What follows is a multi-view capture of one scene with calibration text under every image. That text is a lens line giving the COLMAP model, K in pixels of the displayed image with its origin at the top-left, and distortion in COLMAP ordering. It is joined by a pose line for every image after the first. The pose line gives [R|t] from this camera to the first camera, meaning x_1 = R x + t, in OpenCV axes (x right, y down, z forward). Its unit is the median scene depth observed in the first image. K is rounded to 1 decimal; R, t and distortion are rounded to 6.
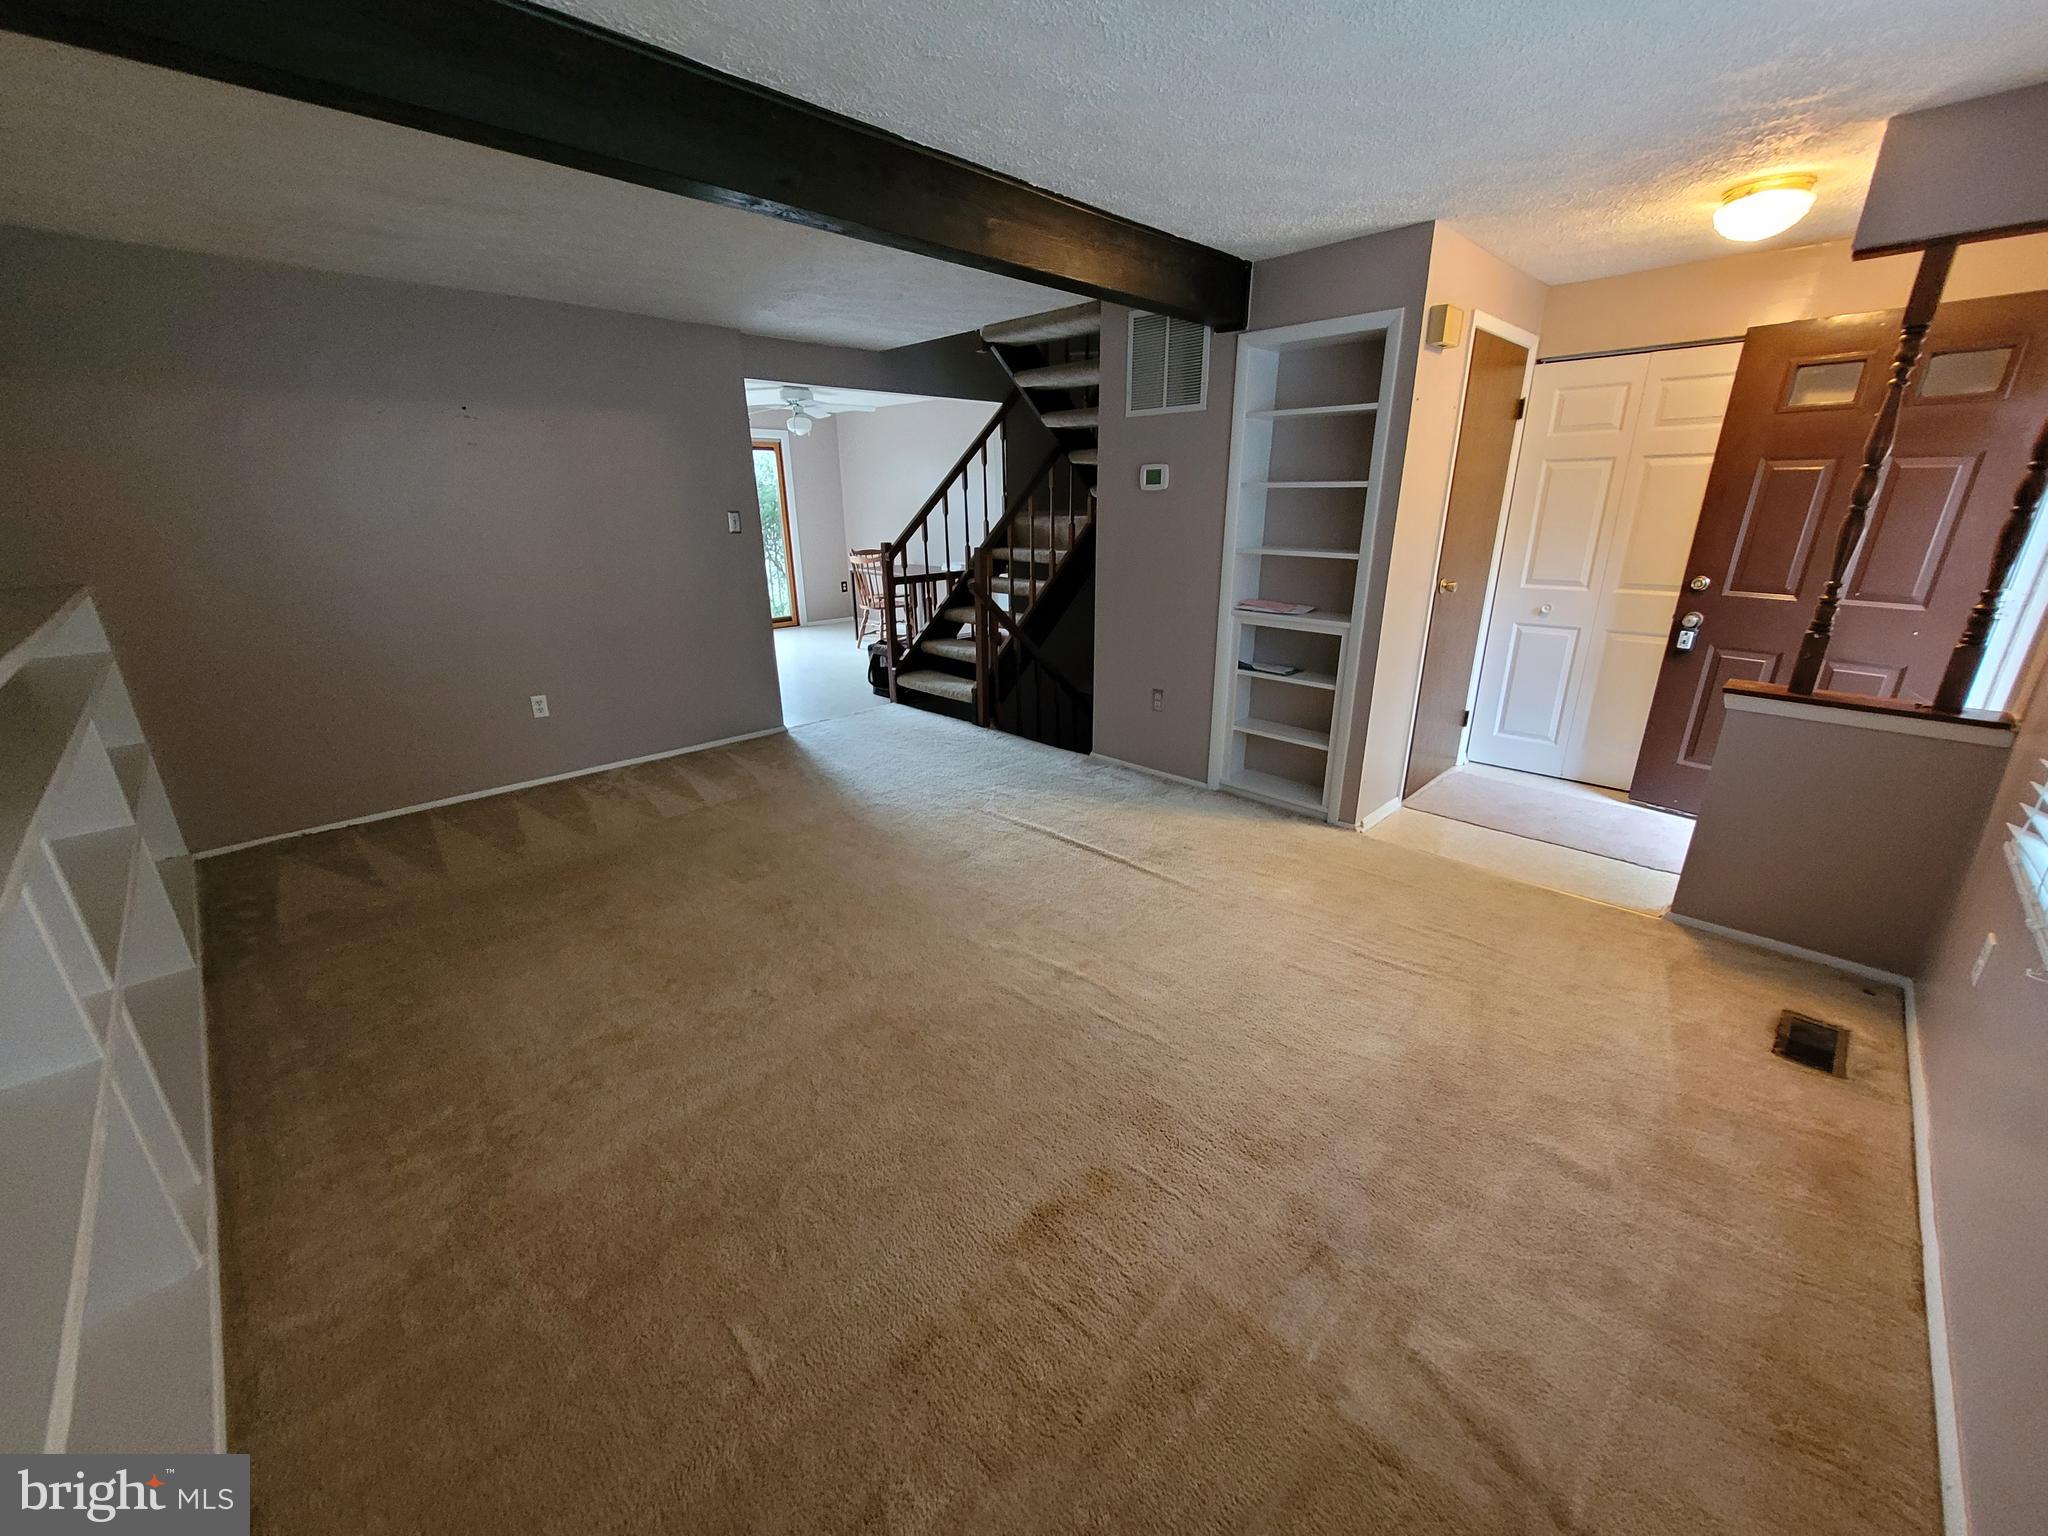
lens RADIAL K [[803.1, 0, 1024.0], [0, 803.1, 768.0], [0, 0, 1]] dist [-0.000264, 0.002171]
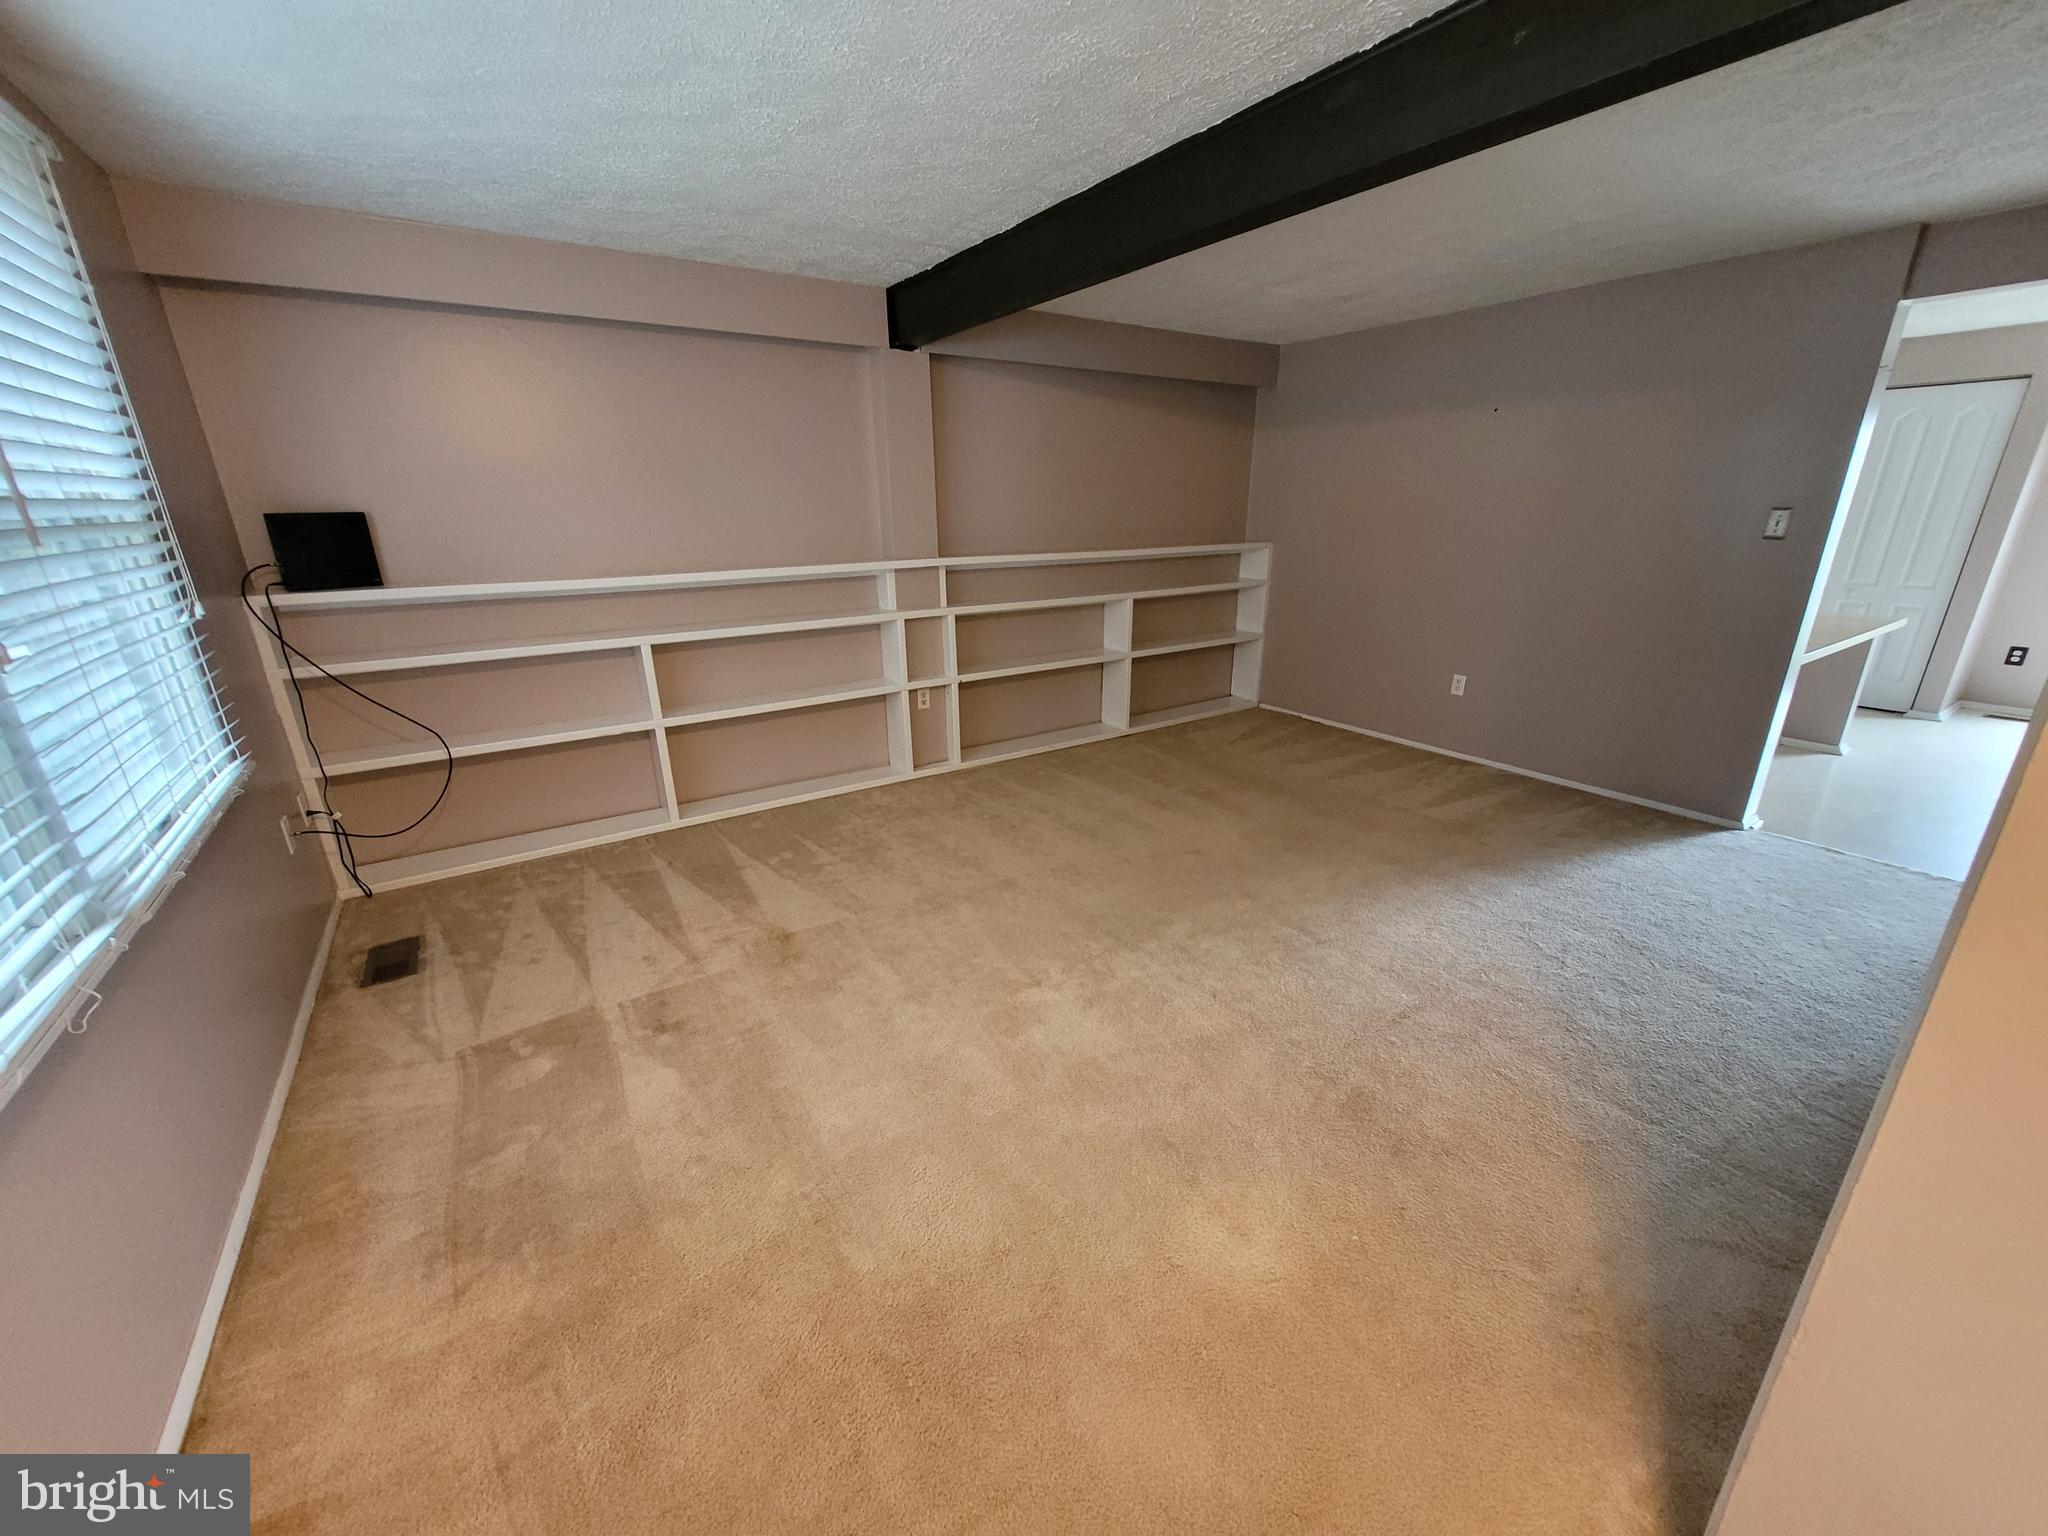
lens RADIAL K [[803.1, 0, 1024.0], [0, 803.1, 768.0], [0, 0, 1]] dist [-0.000264, 0.002171]
pose [[-0.195896, 0.320740, -0.926688, 0.585994], [-0.302480, 0.879154, 0.368230, -0.215222], [0.932808, 0.352439, -0.075206, 0.629737]]
